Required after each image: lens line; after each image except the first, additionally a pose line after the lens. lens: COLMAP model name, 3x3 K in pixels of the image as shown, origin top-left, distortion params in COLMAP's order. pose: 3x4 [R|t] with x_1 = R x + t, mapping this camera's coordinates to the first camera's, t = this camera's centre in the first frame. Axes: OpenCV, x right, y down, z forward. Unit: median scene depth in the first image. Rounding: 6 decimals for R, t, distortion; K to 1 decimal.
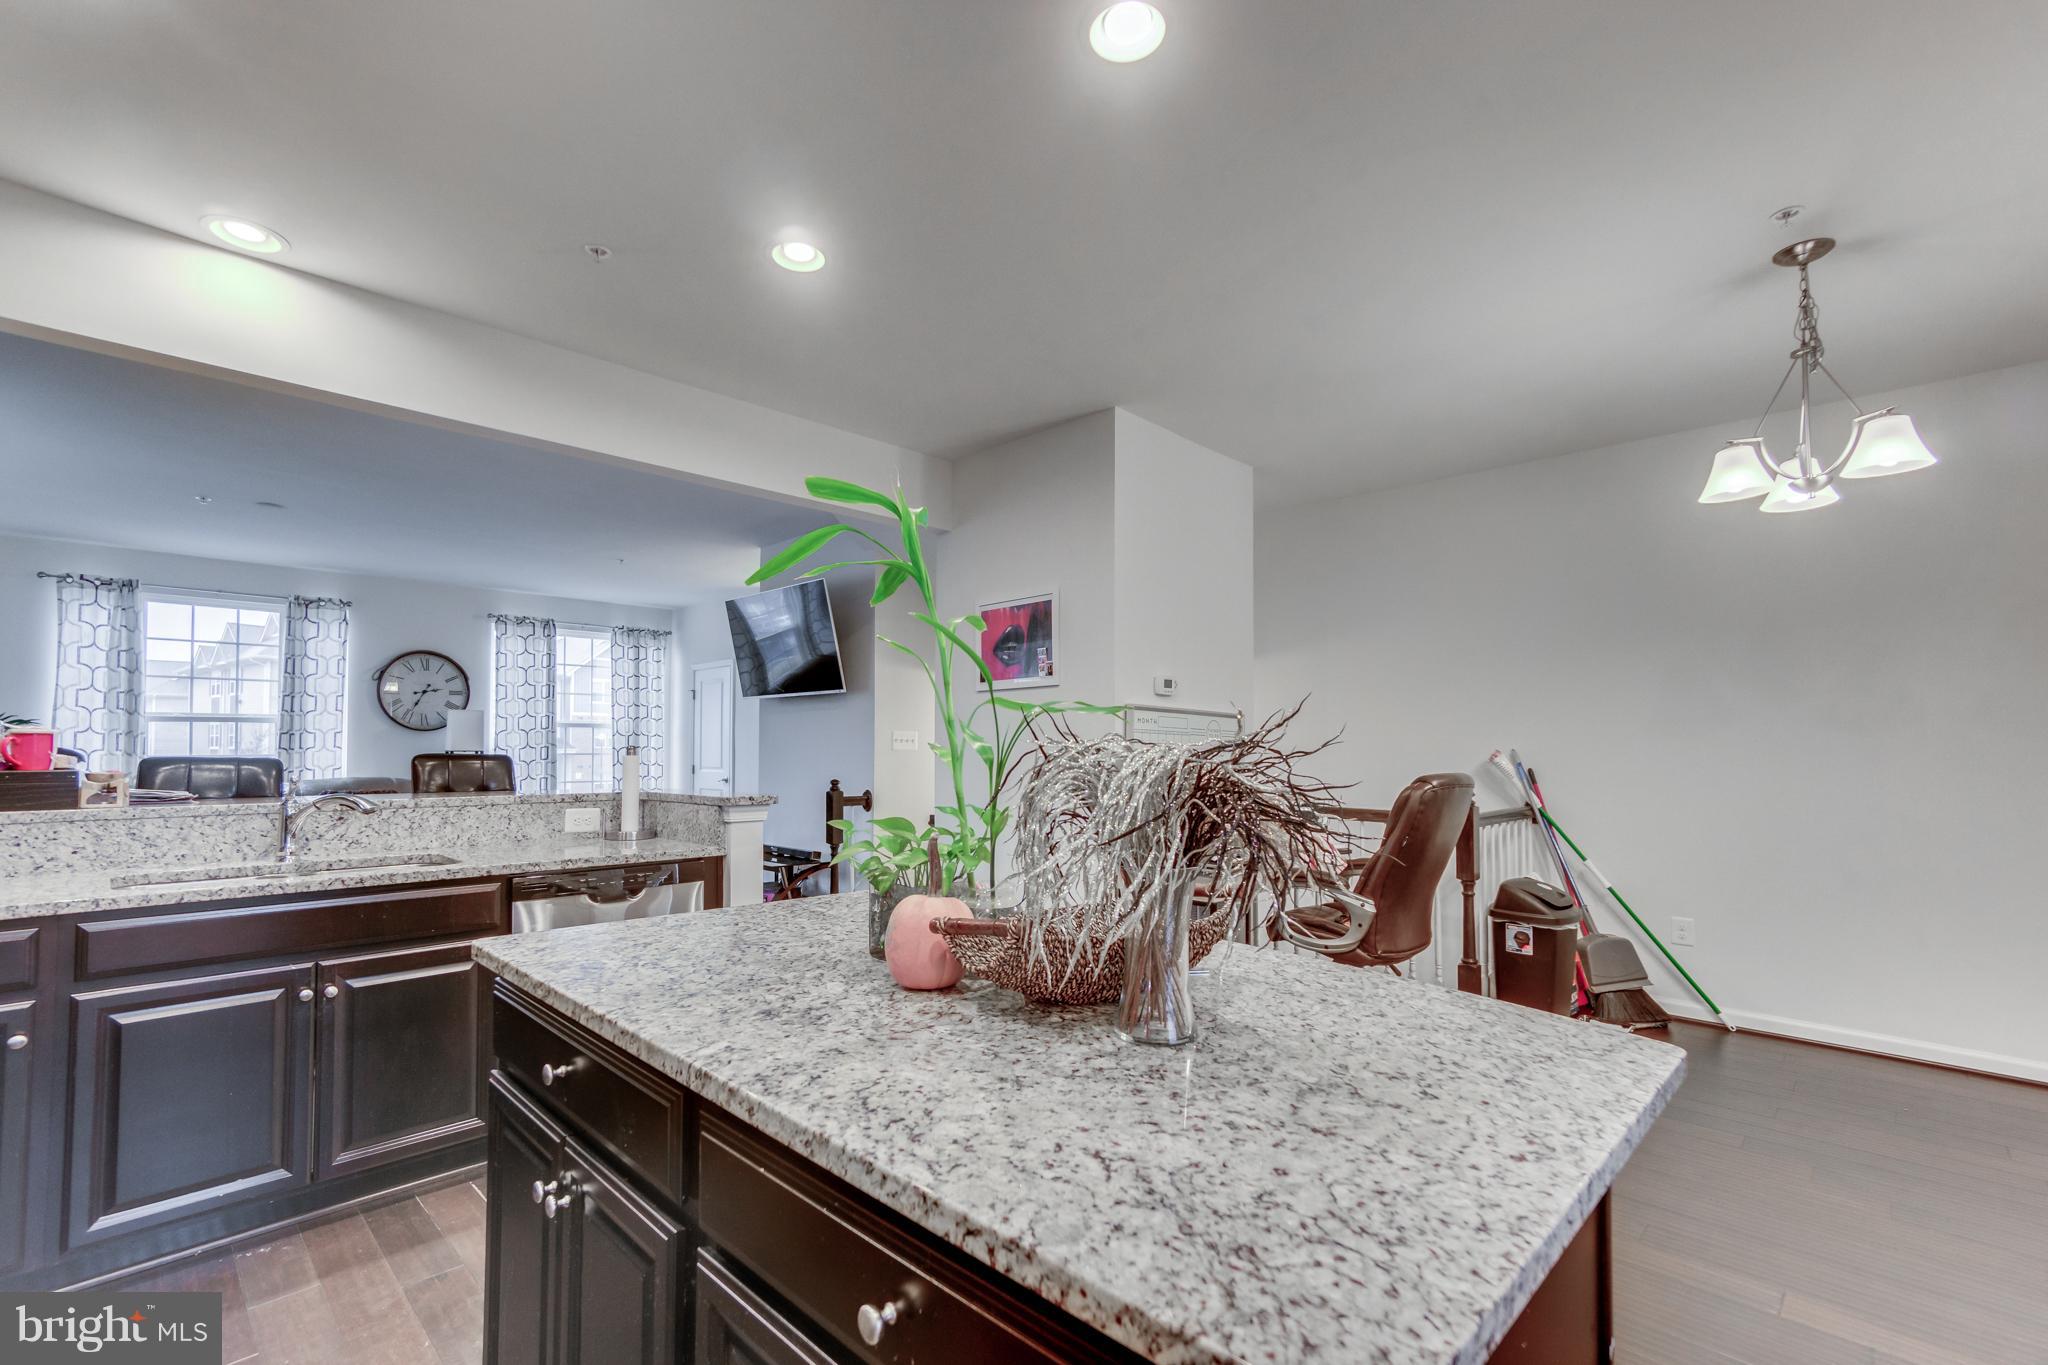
lens RADIAL K [[900.0, 0, 1013.9], [0, 900.0, 723.5], [0, 0, 1]] dist [-0.030022, 0.019629]
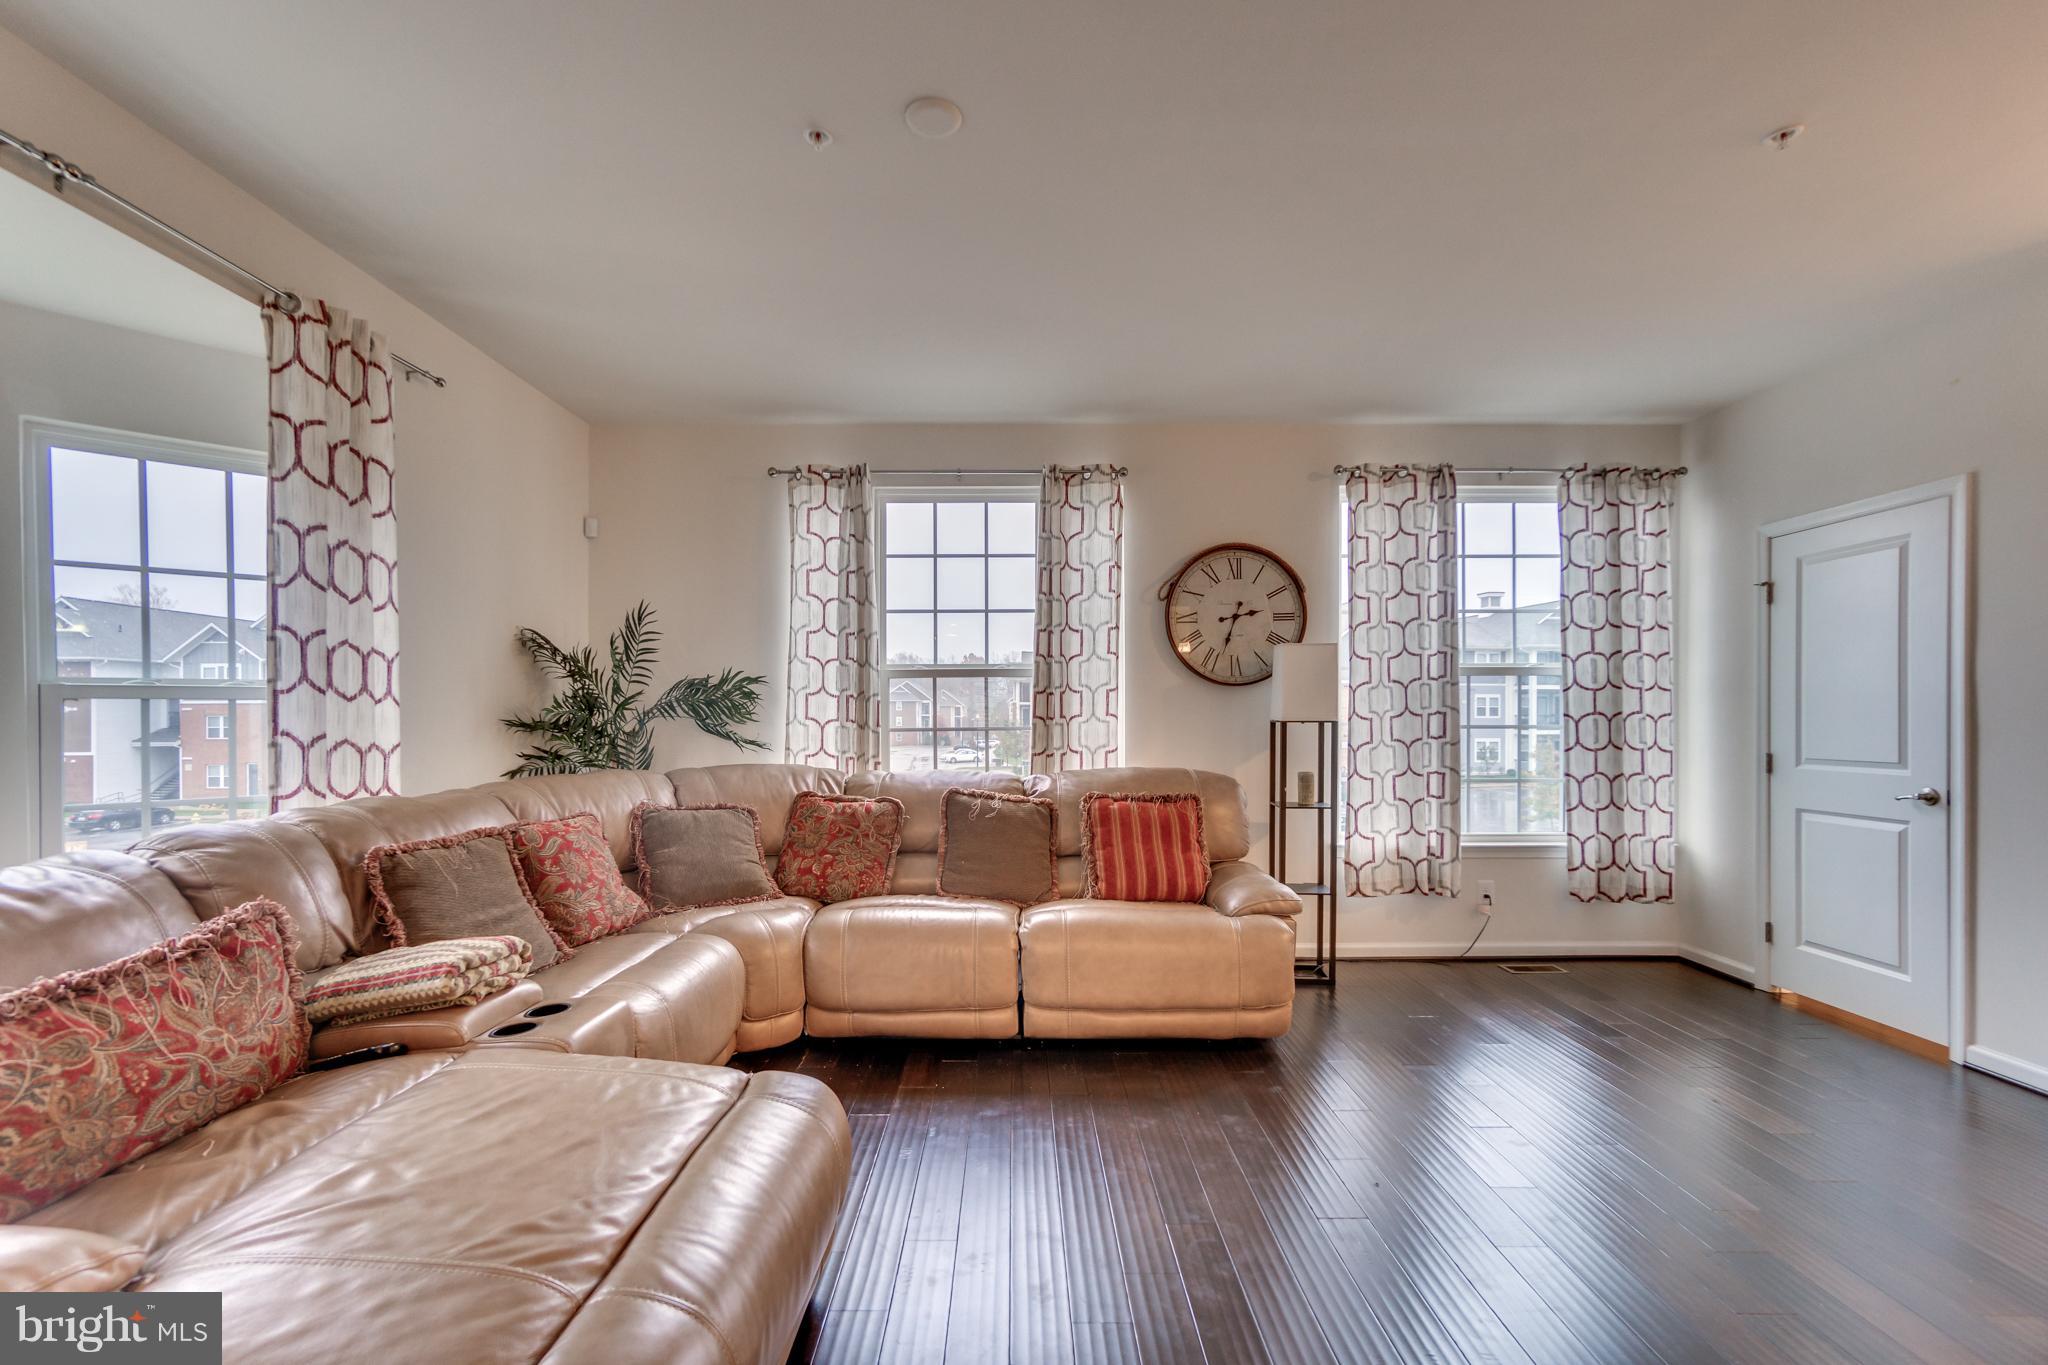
lens RADIAL K [[900.0, 0, 1013.9], [0, 900.0, 723.5], [0, 0, 1]] dist [-0.030022, 0.019629]
pose [[0.701157, 0.003404, -0.712999, -0.383154], [0.021950, 0.999412, 0.026357, 0.015292], [0.712669, -0.034131, 0.700669, 0.540278]]
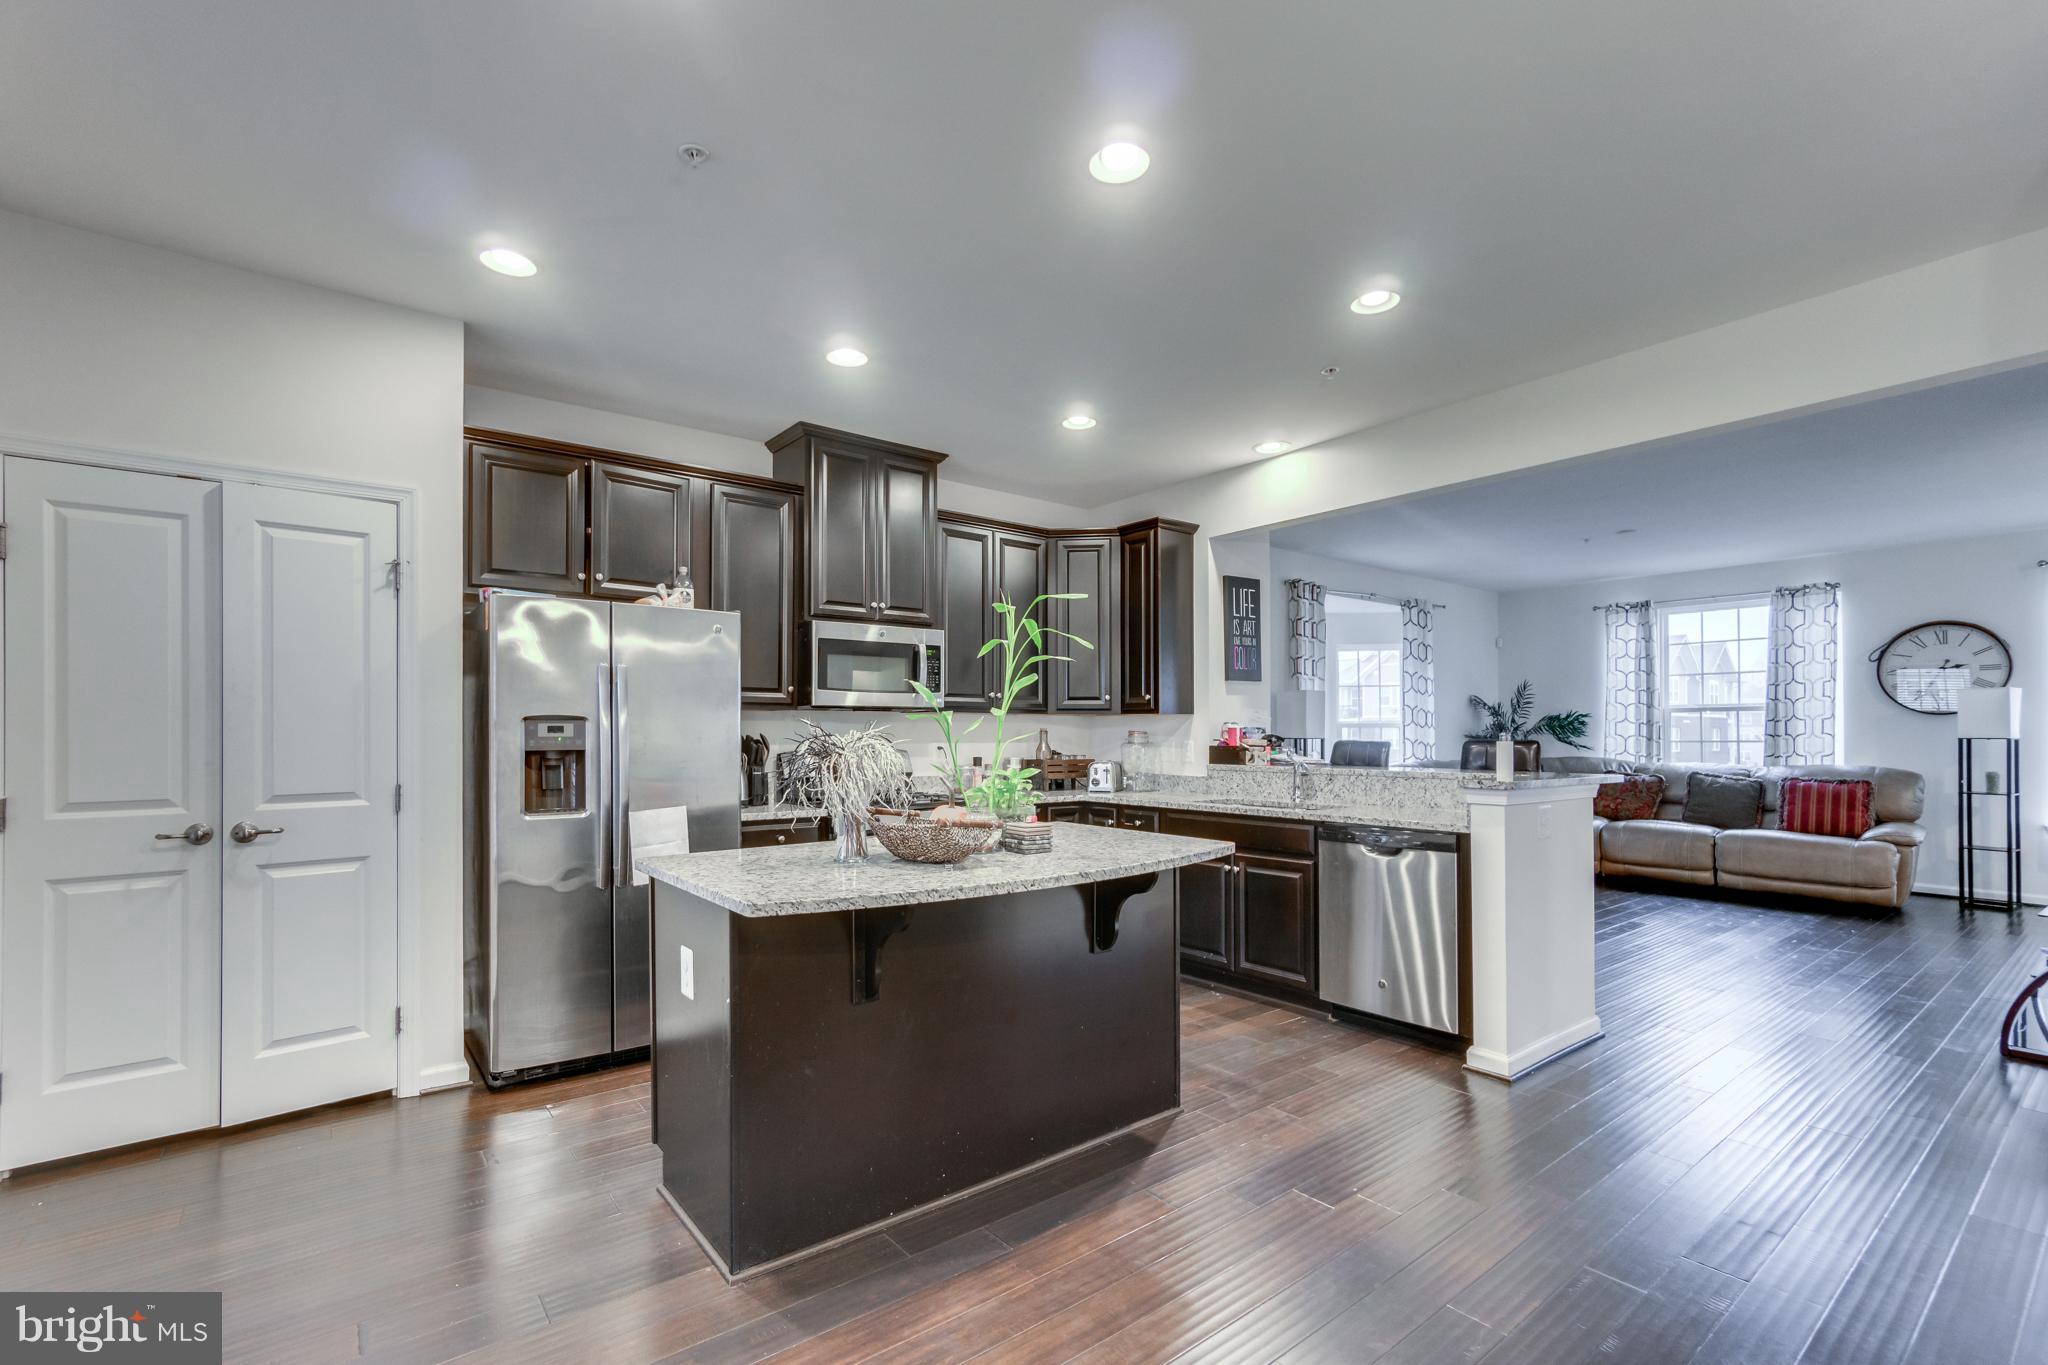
lens RADIAL K [[900.0, 0, 1013.9], [0, 900.0, 723.5], [0, 0, 1]] dist [-0.030022, 0.019629]
pose [[-0.131815, -0.009906, -0.991225, 0.336793], [0.026518, 0.999557, -0.013516, 0.005115], [0.990920, -0.028067, -0.131494, 0.243241]]
